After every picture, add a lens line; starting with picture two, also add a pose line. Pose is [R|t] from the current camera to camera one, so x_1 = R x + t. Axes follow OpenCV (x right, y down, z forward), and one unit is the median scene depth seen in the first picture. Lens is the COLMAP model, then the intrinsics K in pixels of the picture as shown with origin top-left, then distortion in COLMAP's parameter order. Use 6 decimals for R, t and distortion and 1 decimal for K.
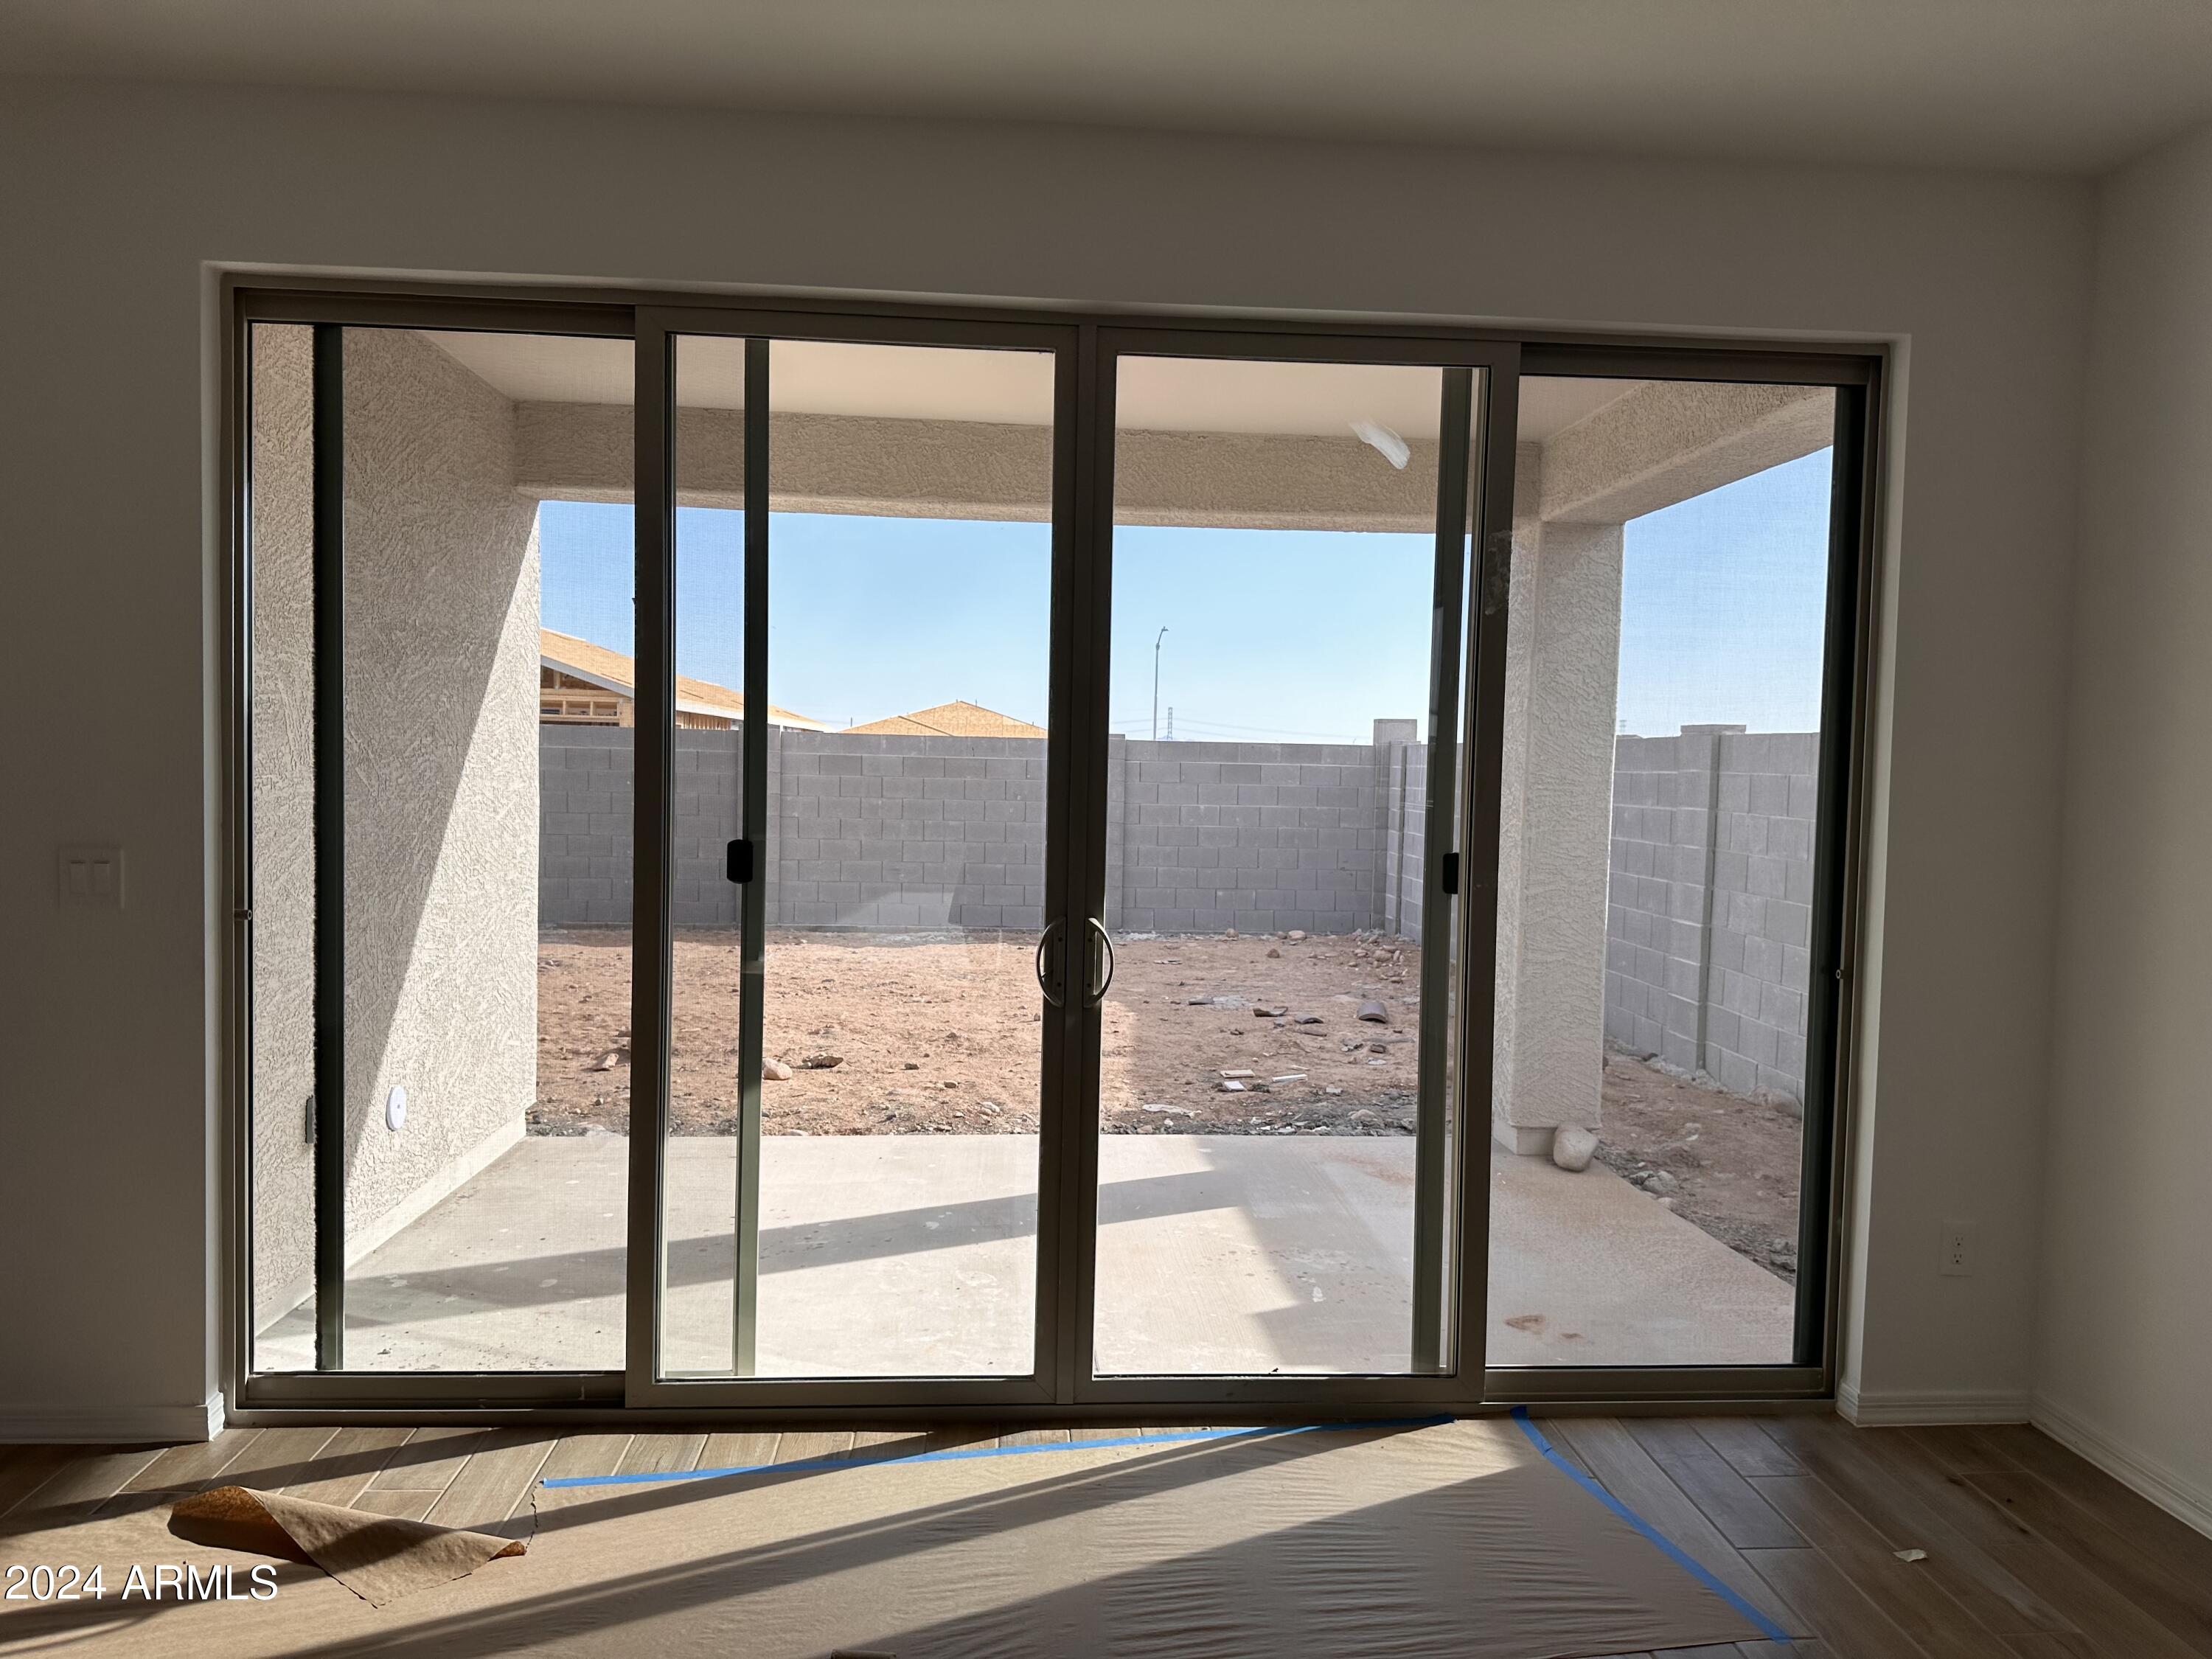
lens RADIAL K [[1529.7, 0, 1098.8], [0, 1529.7, 886.1], [0, 0, 1]] dist [0.096577, -0.121296]
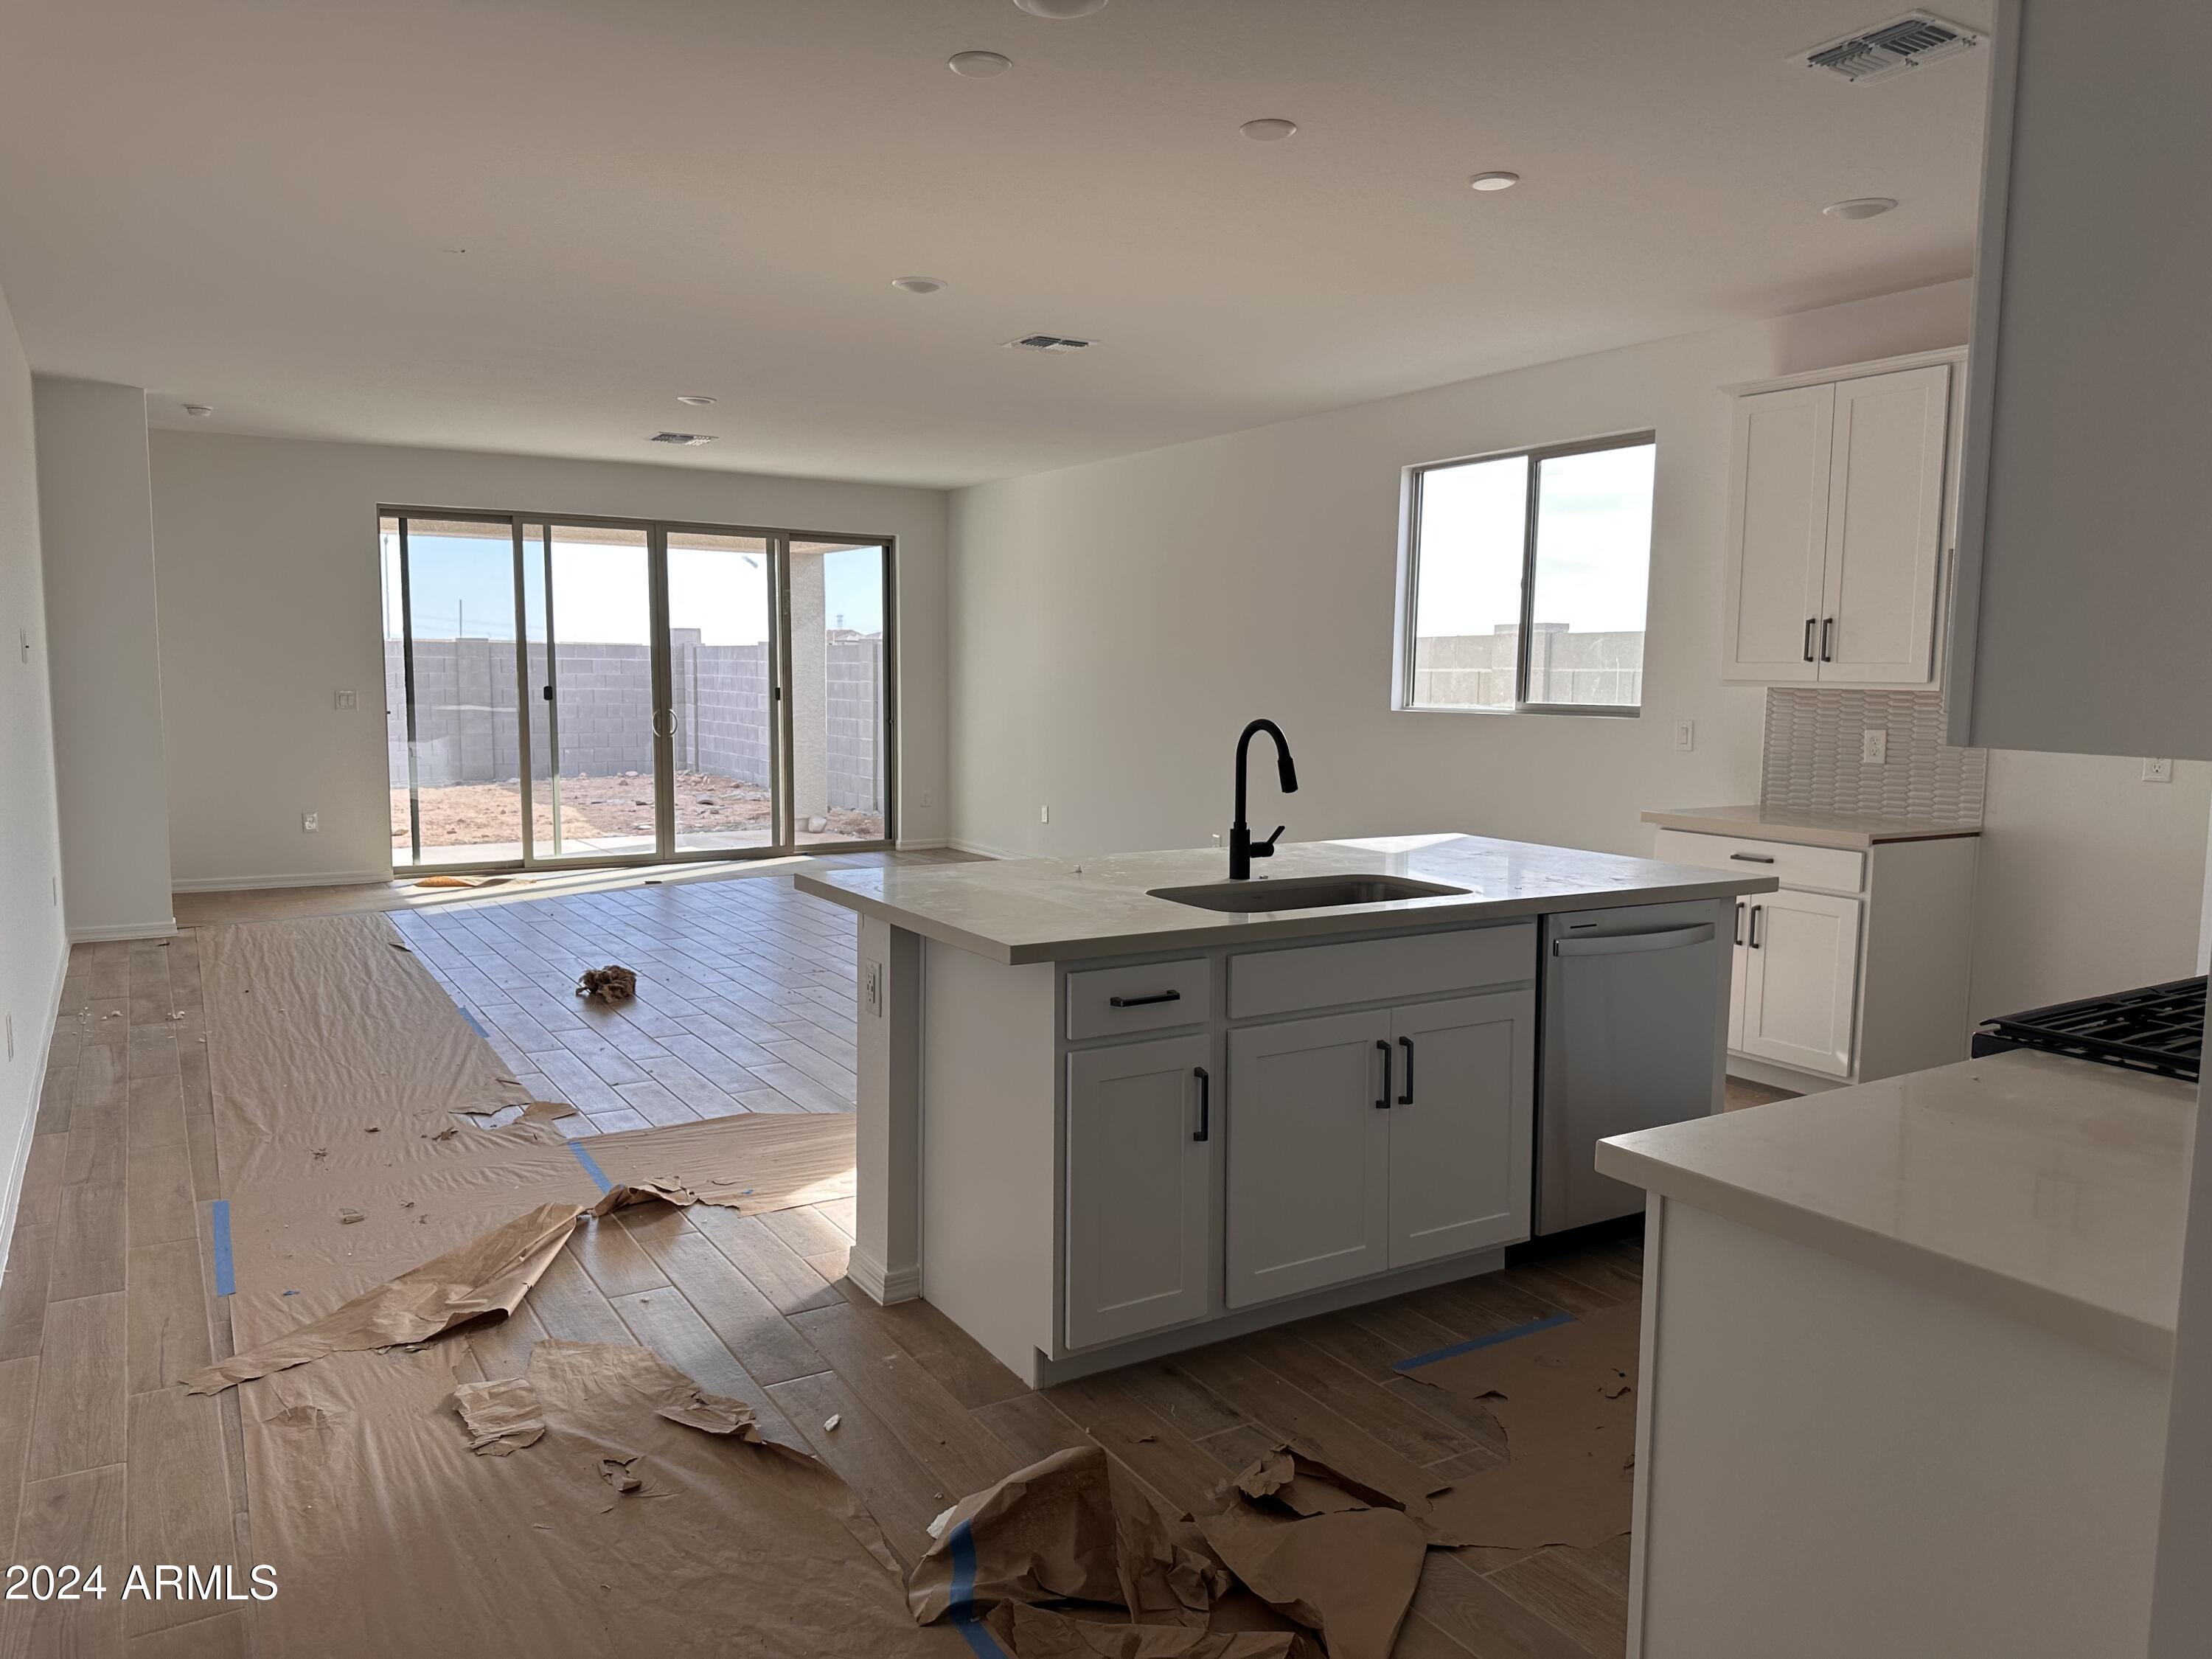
lens RADIAL K [[1536.4, 0, 1096.0], [0, 1536.4, 802.8], [0, 0, 1]] dist [0.097636, -0.120440]
pose [[0.883225, -0.051916, 0.466067, -0.700292], [0.045339, 0.998651, 0.025321, 0.167800], [-0.466753, -0.001233, 0.884387, -2.173696]]
